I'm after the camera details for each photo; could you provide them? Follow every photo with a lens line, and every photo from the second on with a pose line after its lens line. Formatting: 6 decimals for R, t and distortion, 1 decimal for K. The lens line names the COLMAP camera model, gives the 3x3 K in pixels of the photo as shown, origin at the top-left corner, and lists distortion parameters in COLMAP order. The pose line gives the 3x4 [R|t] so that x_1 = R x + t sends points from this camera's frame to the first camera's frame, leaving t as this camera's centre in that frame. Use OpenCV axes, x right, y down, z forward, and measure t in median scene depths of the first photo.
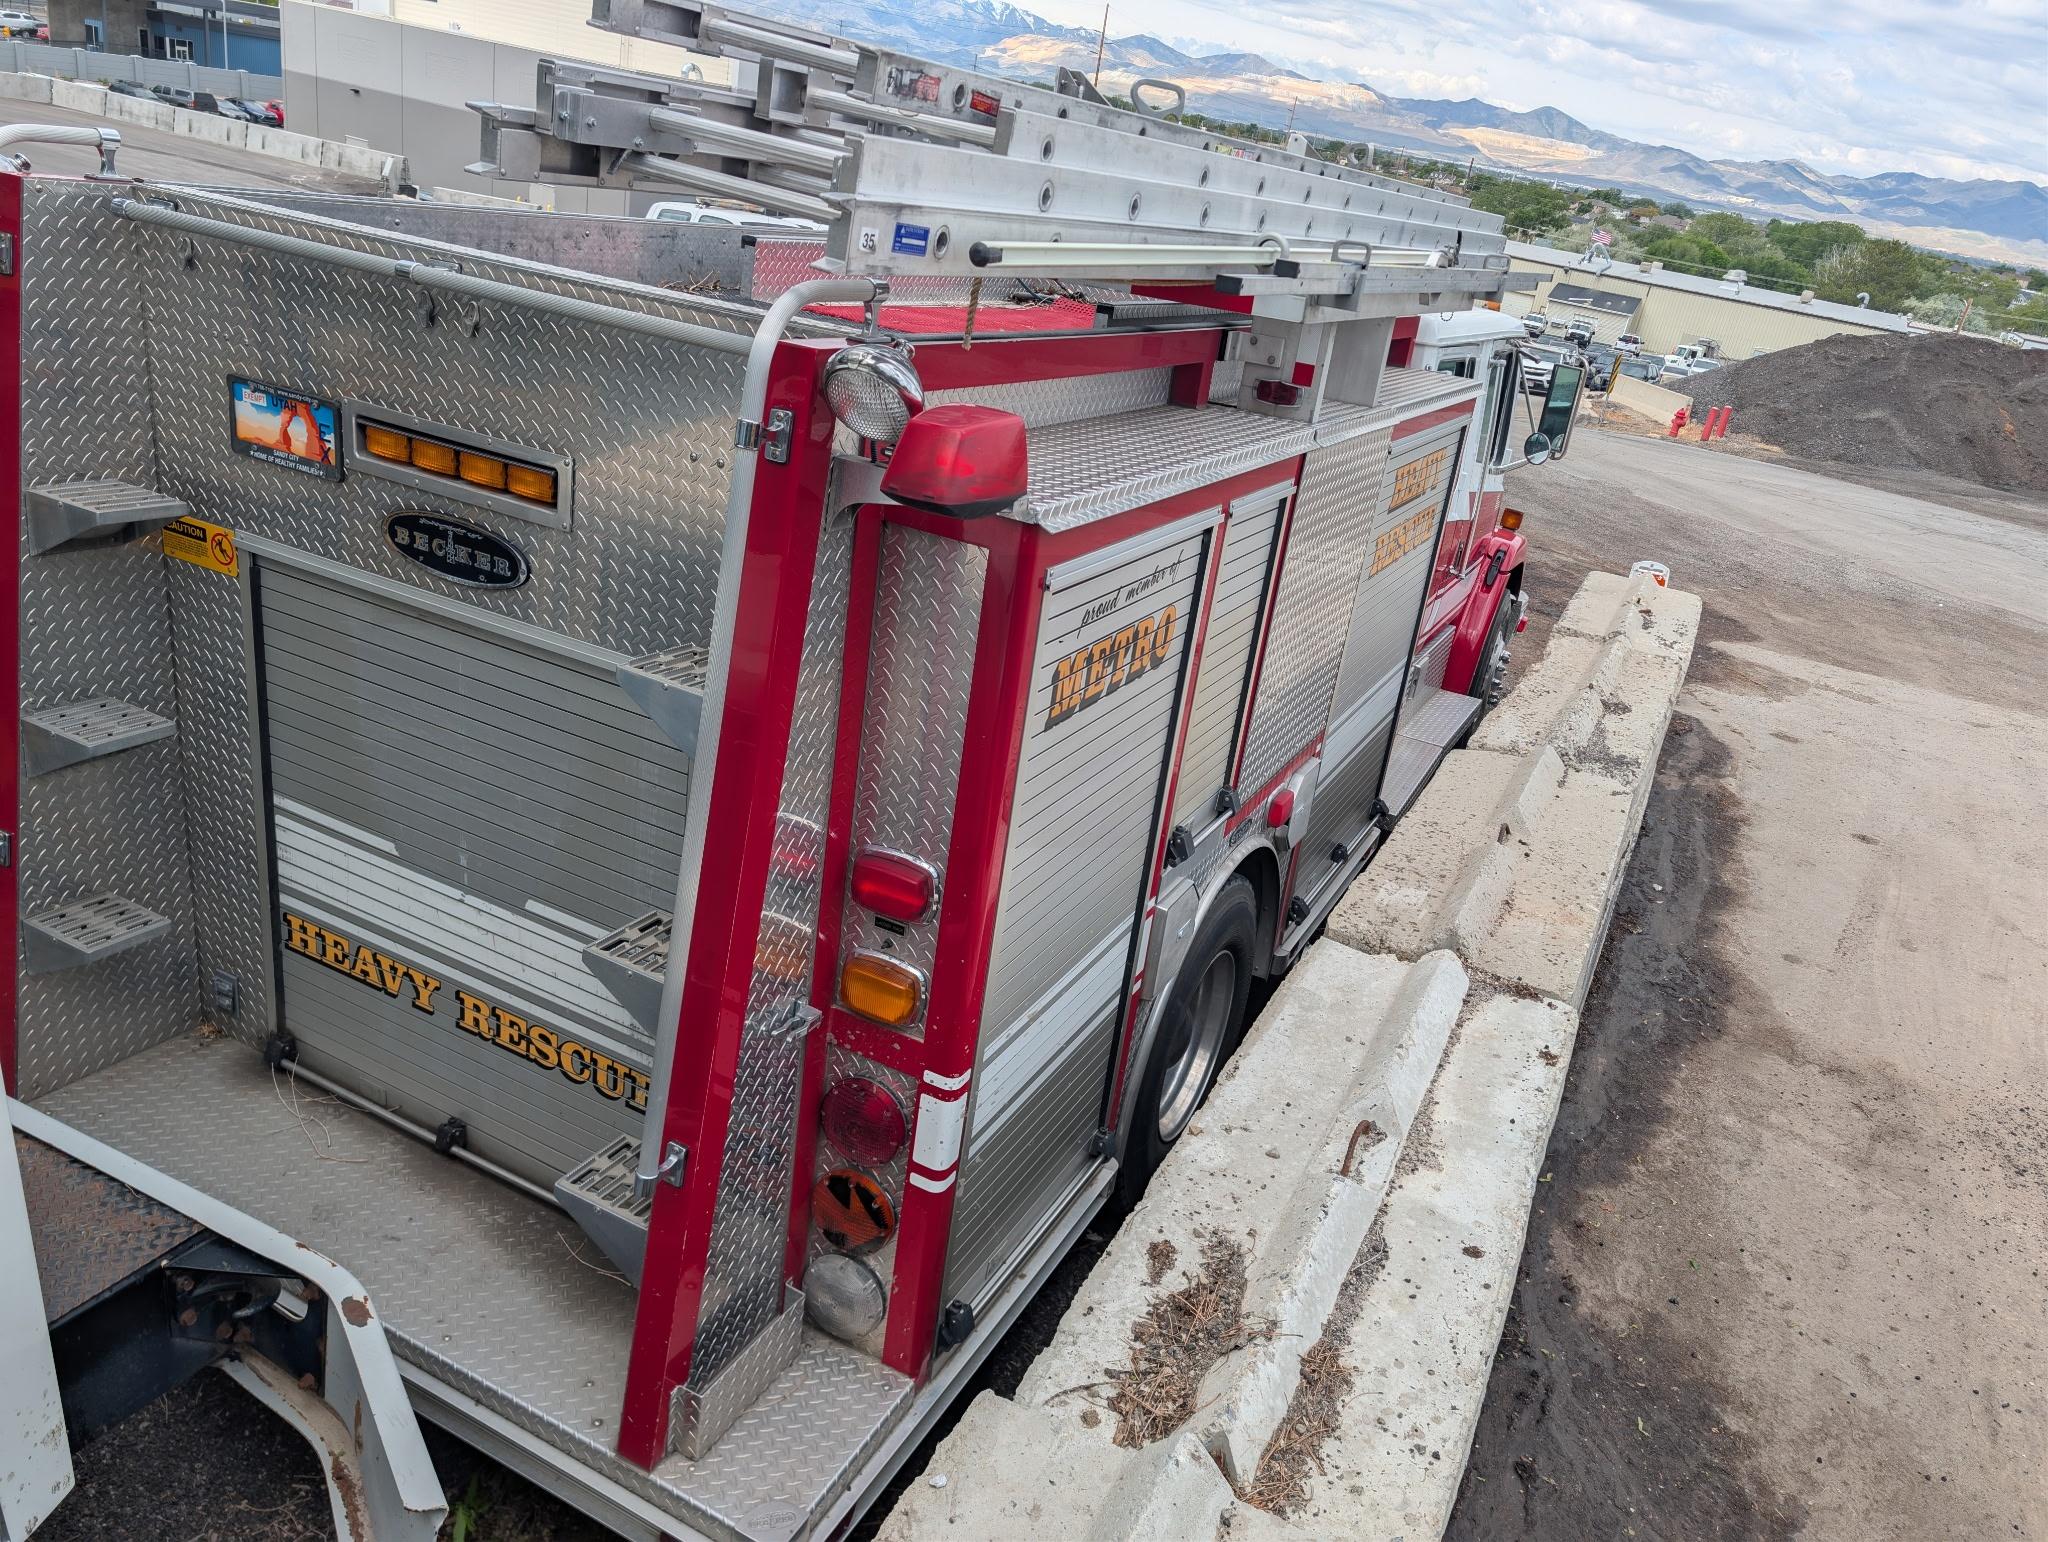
lens RADIAL K [[1453.9, 0, 1030.4], [0, 1453.9, 739.8], [0, 0, 1]] dist [0.037813, -0.002324]
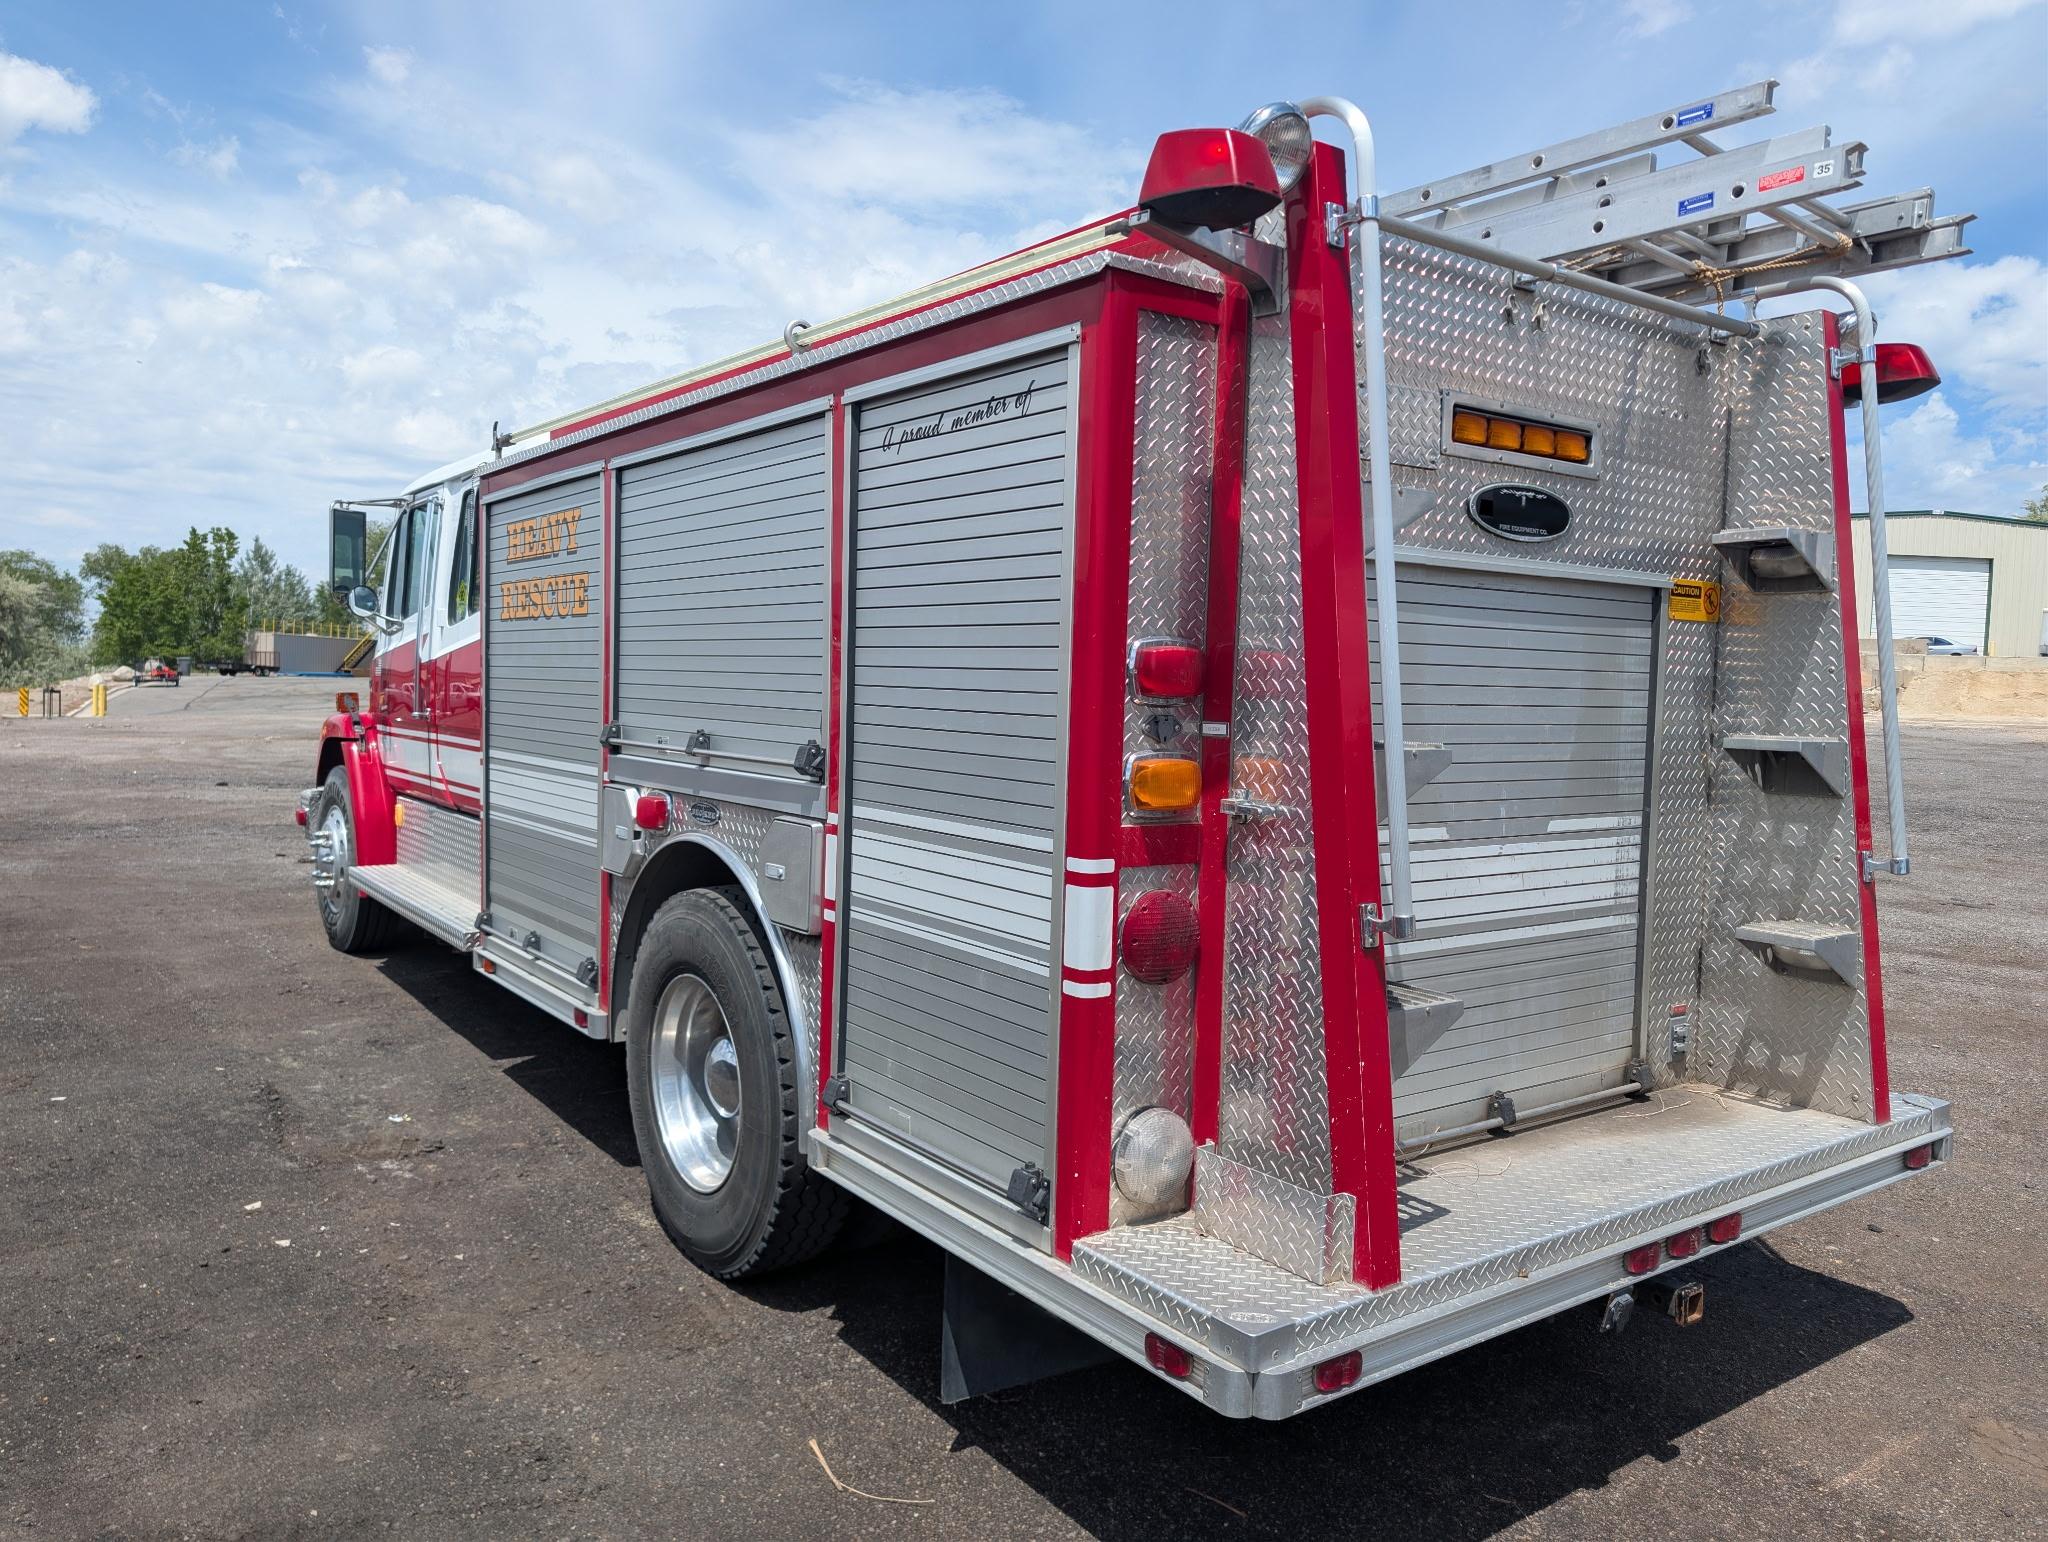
lens RADIAL K [[1478.4, 0, 1025.4], [0, 1478.4, 762.5], [0, 0, 1]] dist [0.011661, -0.005006]
pose [[0.448457, -0.169678, 0.877551, -1.594787], [0.347989, 0.937492, 0.003434, -0.083530], [-0.823280, 0.303838, 0.479471, 0.800914]]
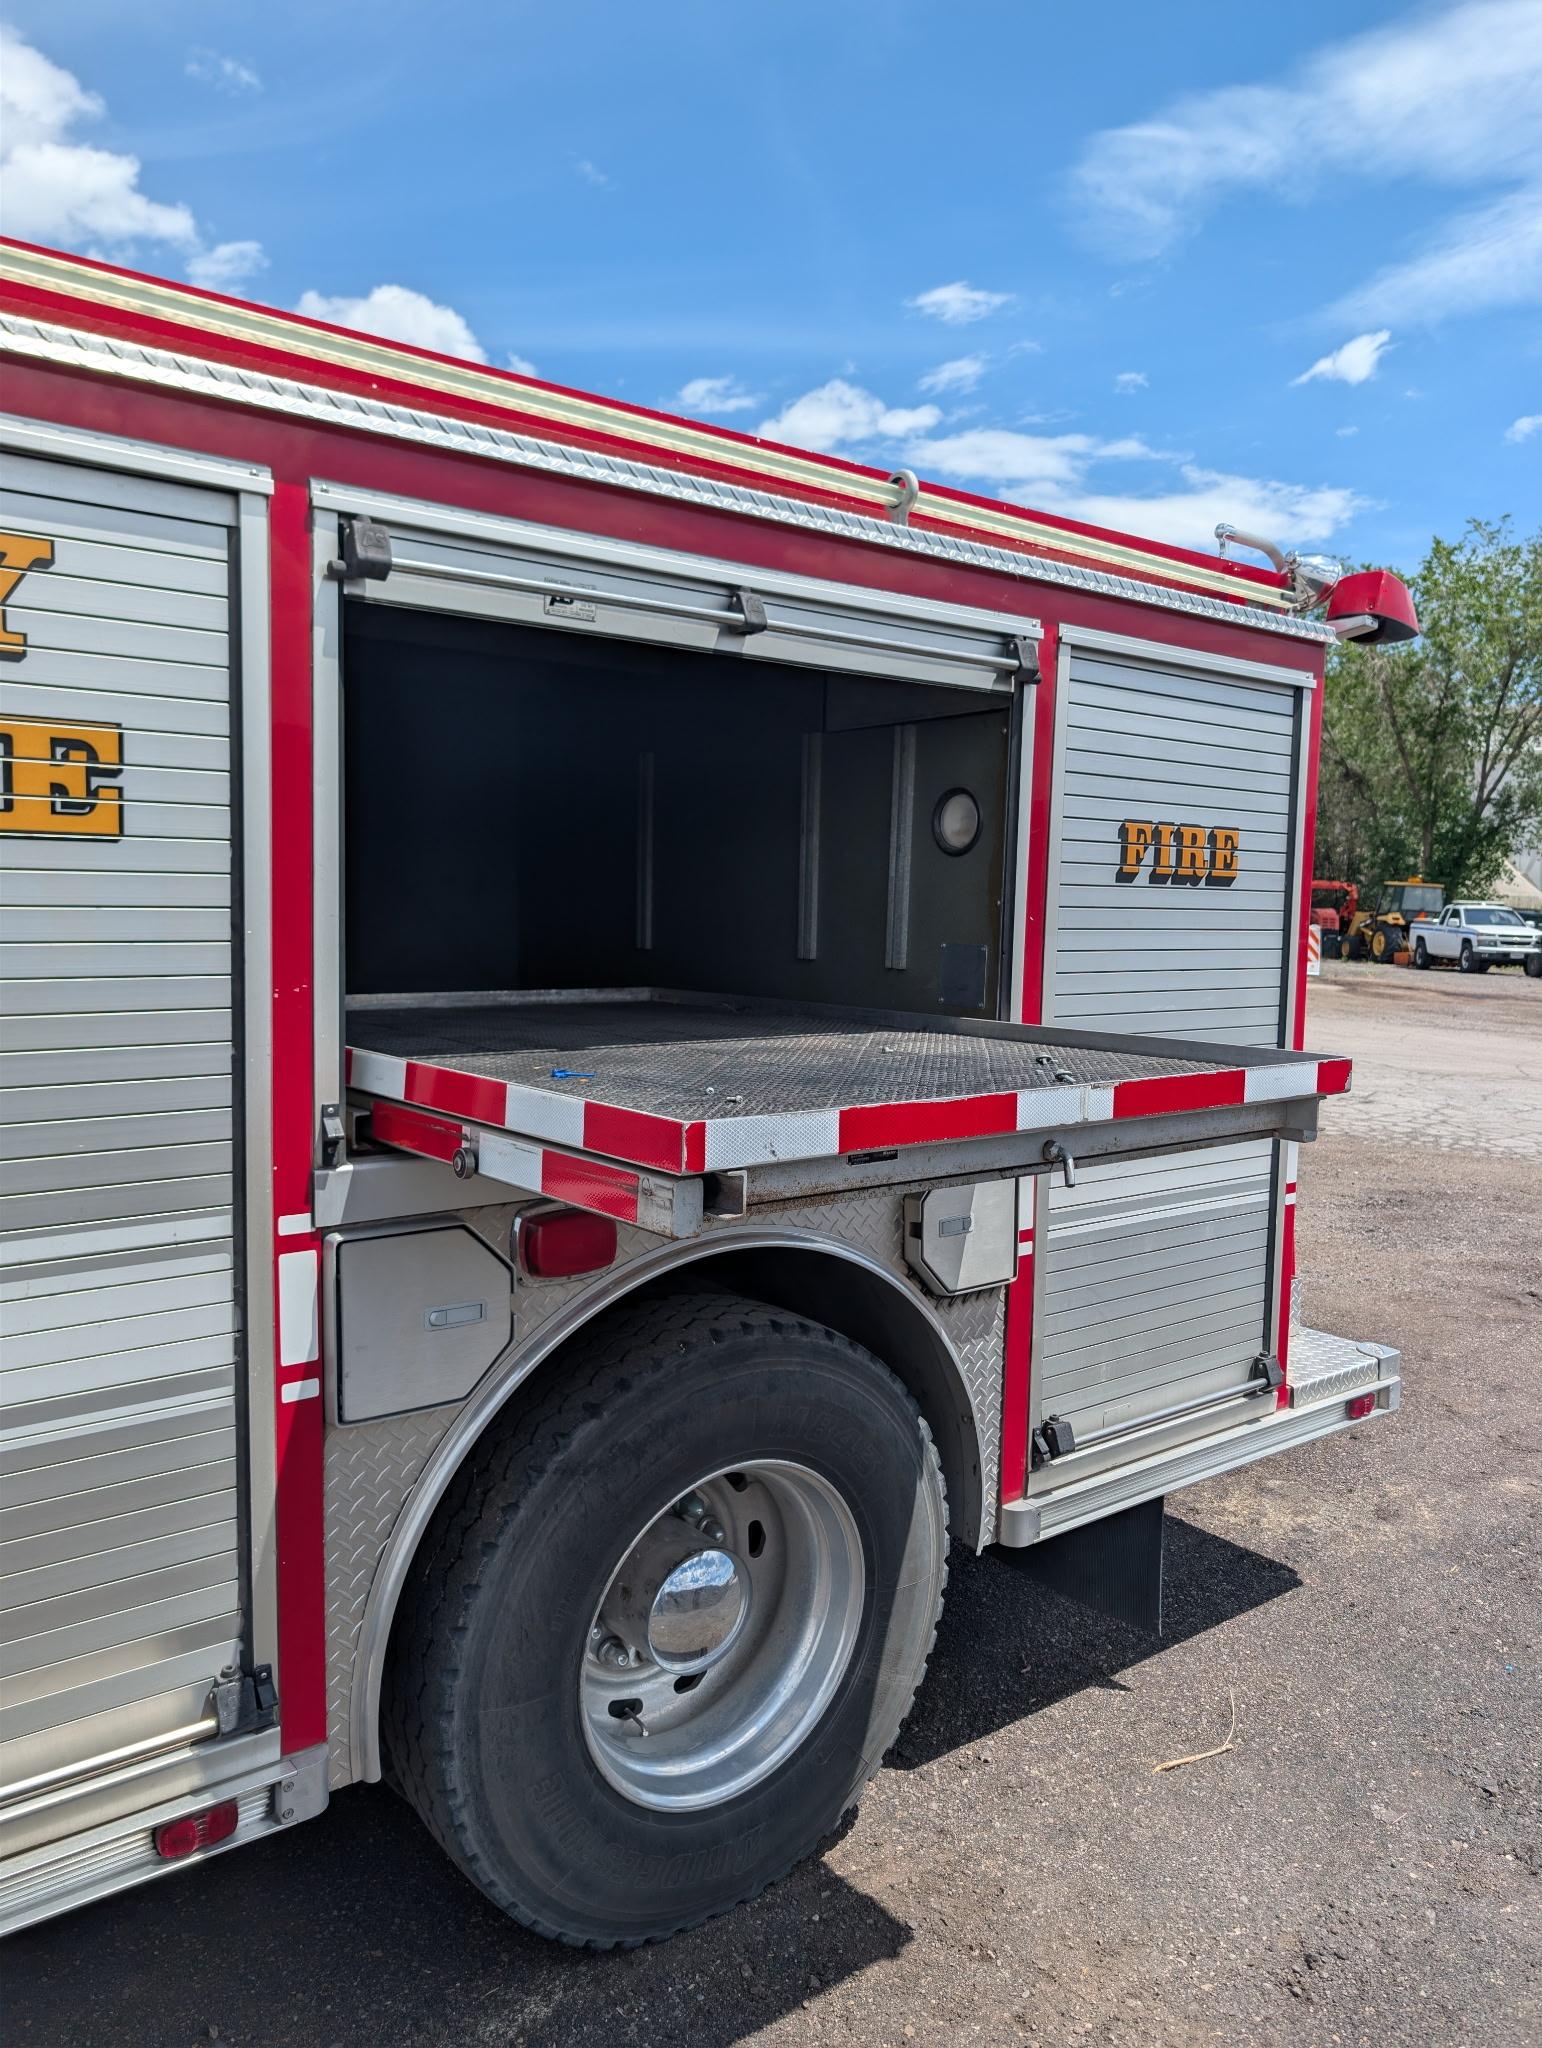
lens RADIAL K [[1482.5, 0, 805.9], [0, 1482.5, 1023.2], [0, 0, 1]] dist [0.056919, -0.065623]
pose [[-0.903764, -0.193477, 0.381809, -0.866910], [0.003312, 0.888823, 0.458239, -0.615465], [-0.428019, 0.415404, -0.802645, 2.342936]]
